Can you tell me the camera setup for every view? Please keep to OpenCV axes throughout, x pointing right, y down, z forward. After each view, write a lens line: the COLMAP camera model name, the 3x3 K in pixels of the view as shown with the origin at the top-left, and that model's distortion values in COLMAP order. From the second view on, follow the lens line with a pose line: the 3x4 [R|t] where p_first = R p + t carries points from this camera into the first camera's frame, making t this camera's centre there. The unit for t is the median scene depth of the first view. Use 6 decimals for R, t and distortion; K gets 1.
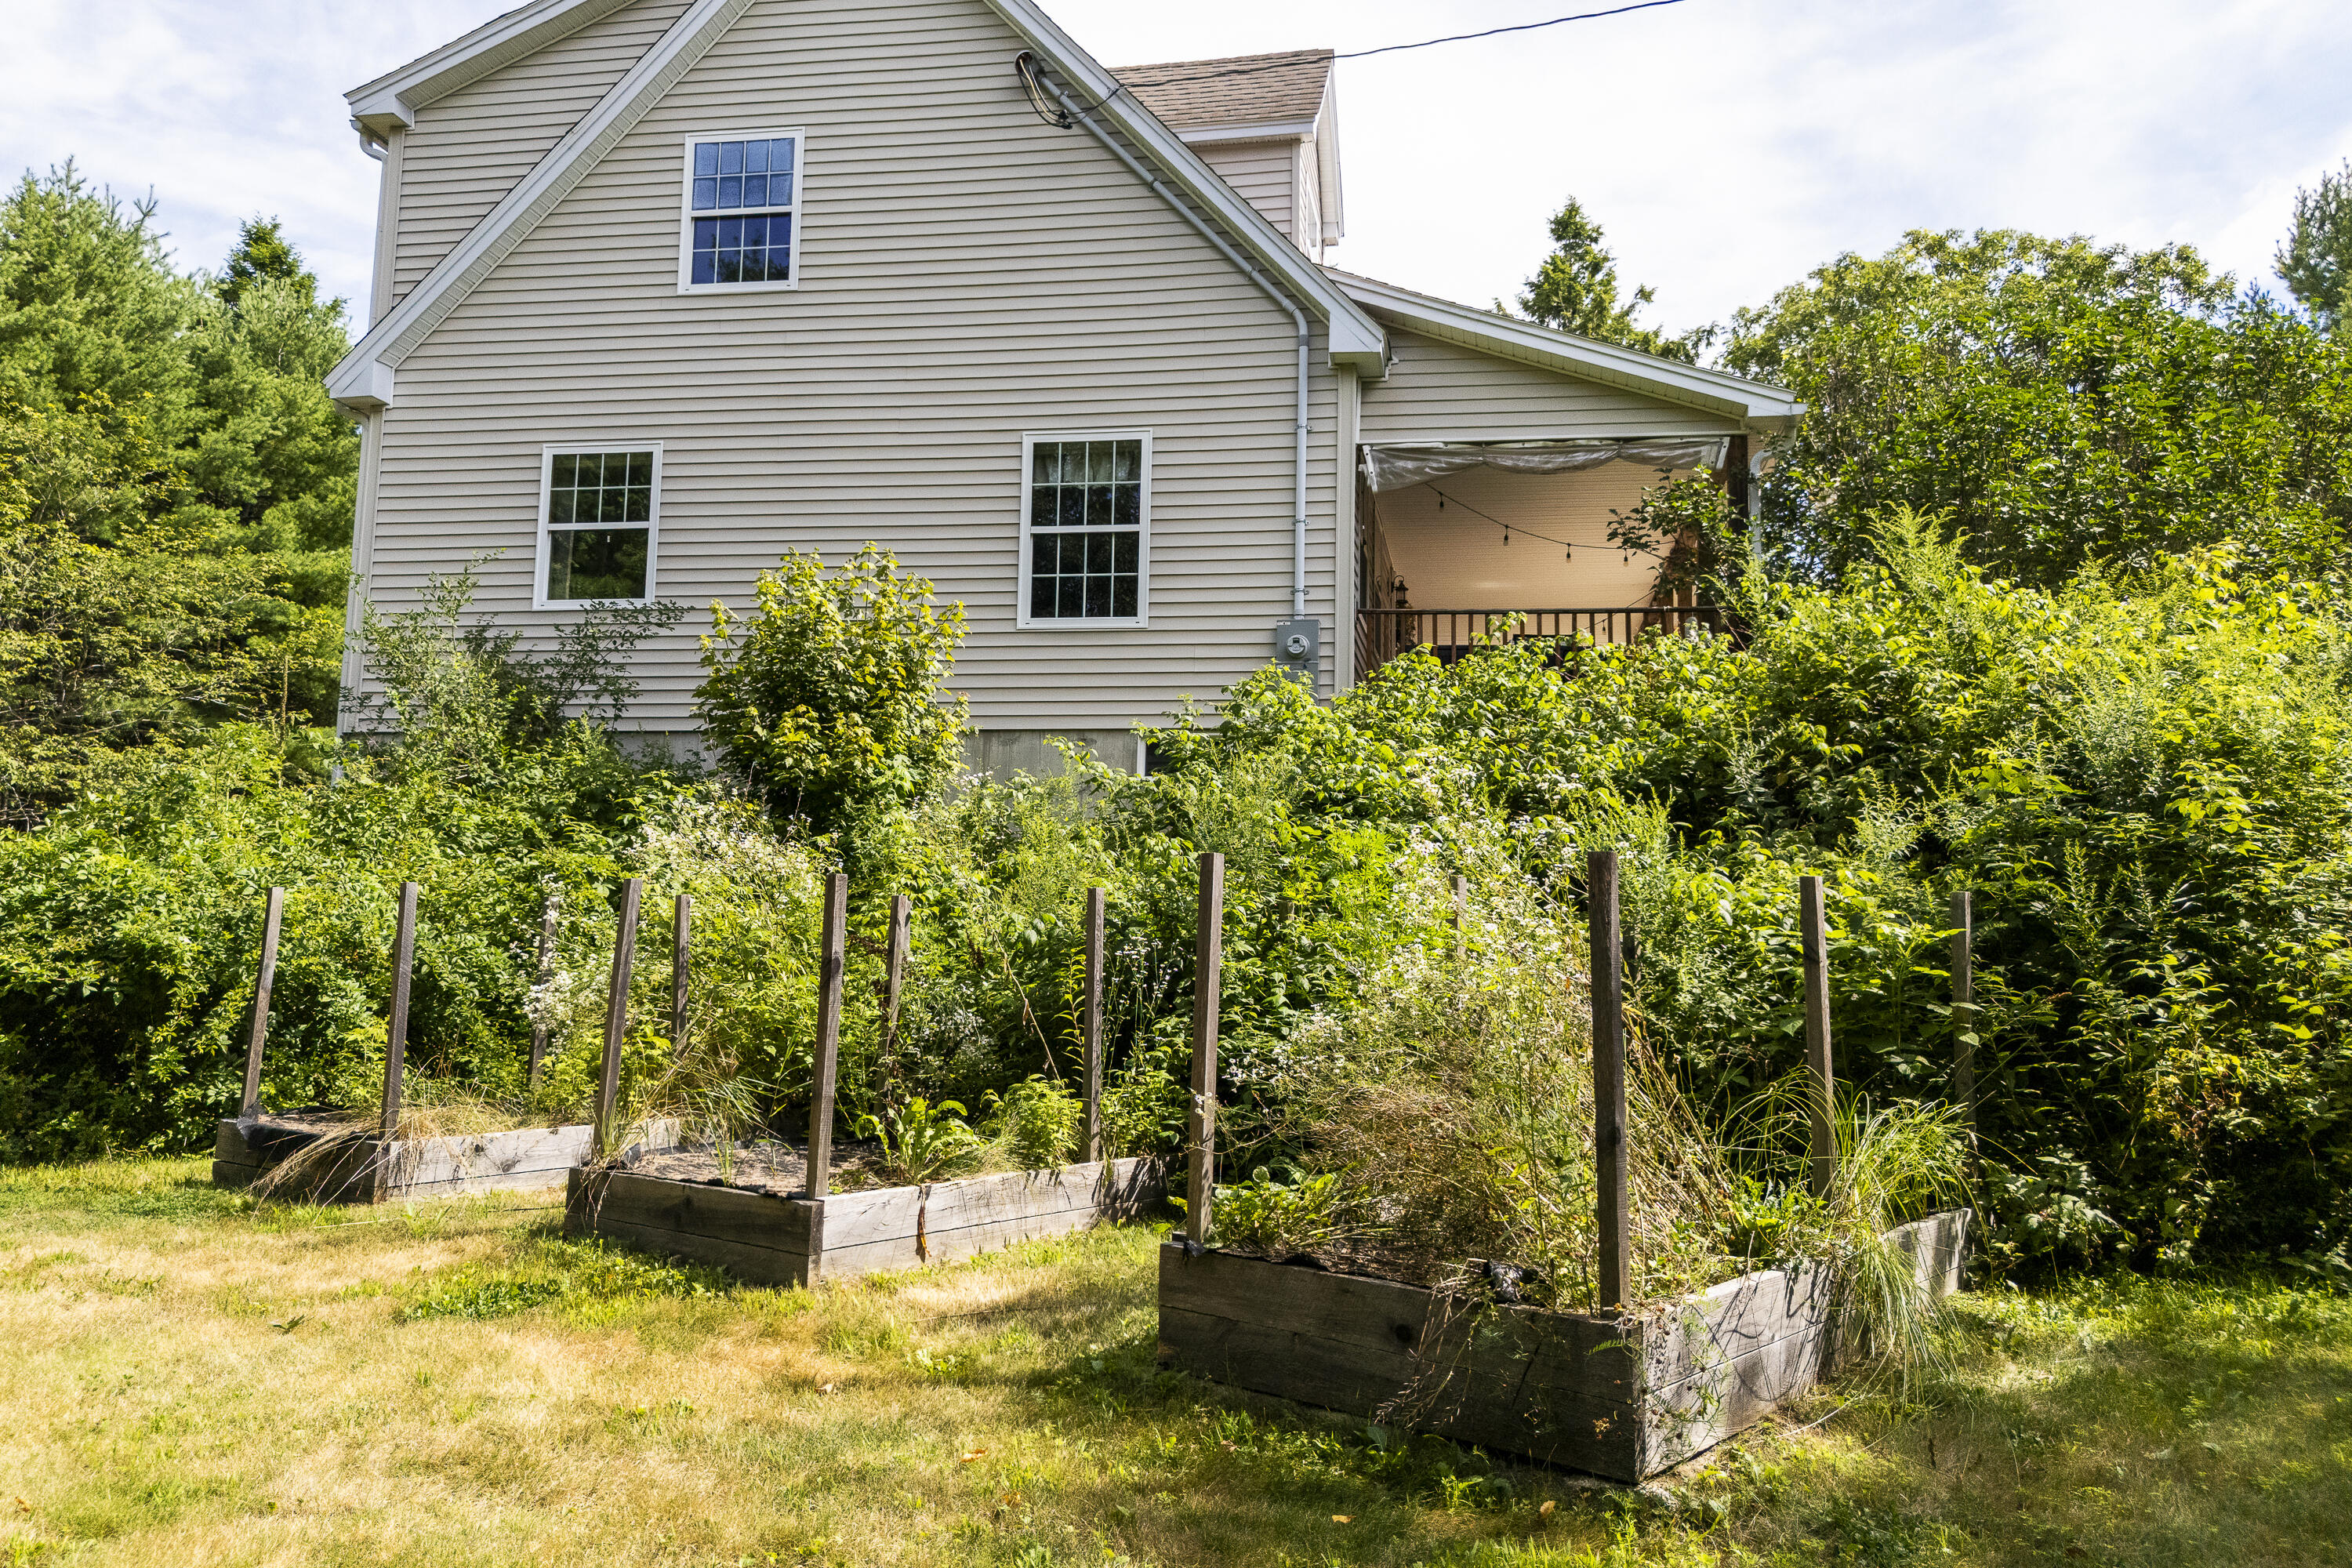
lens RADIAL K [[1704.1, 0, 1176.0], [0, 1704.1, 784.0], [0, 0, 1]] dist [0.112443, -0.087548]
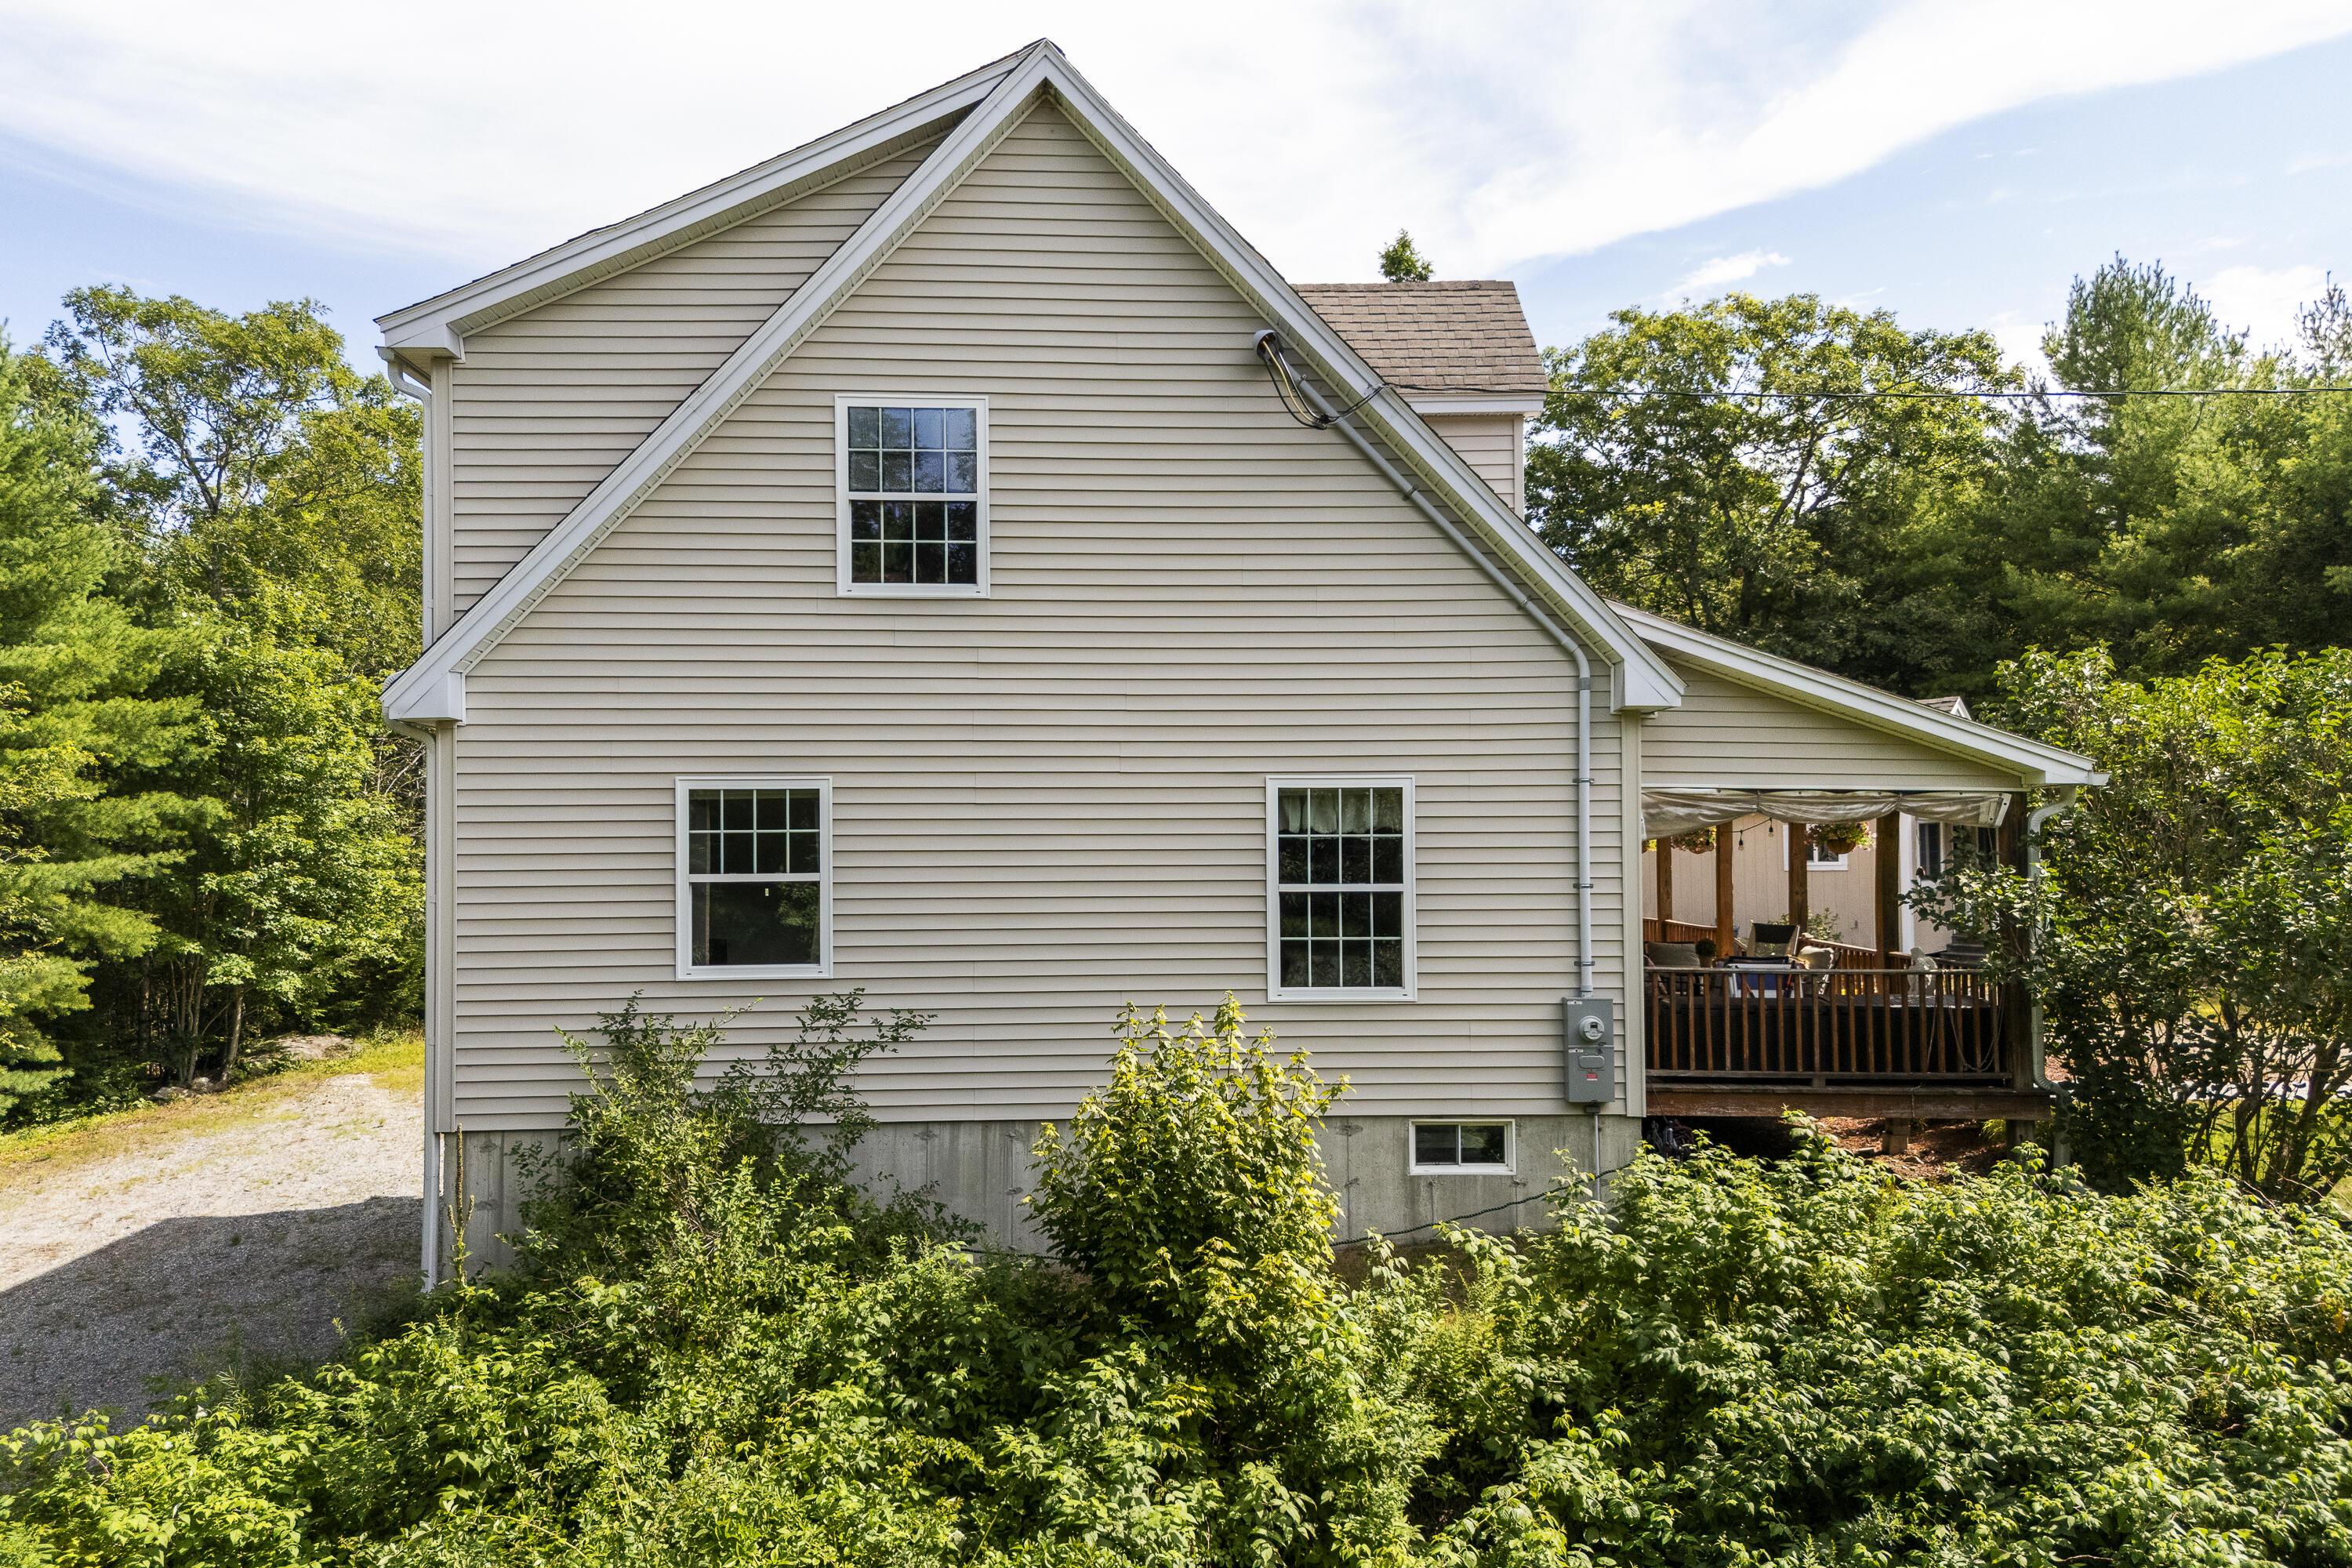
lens RADIAL K [[1704.1, 0, 1176.0], [0, 1704.1, 784.0], [0, 0, 1]] dist [0.112443, -0.087548]
pose [[0.977960, -0.027604, 0.206958, -0.316238], [0.000680, 0.991638, 0.129047, -0.313218], [-0.208790, -0.126062, 0.969802, 0.156076]]
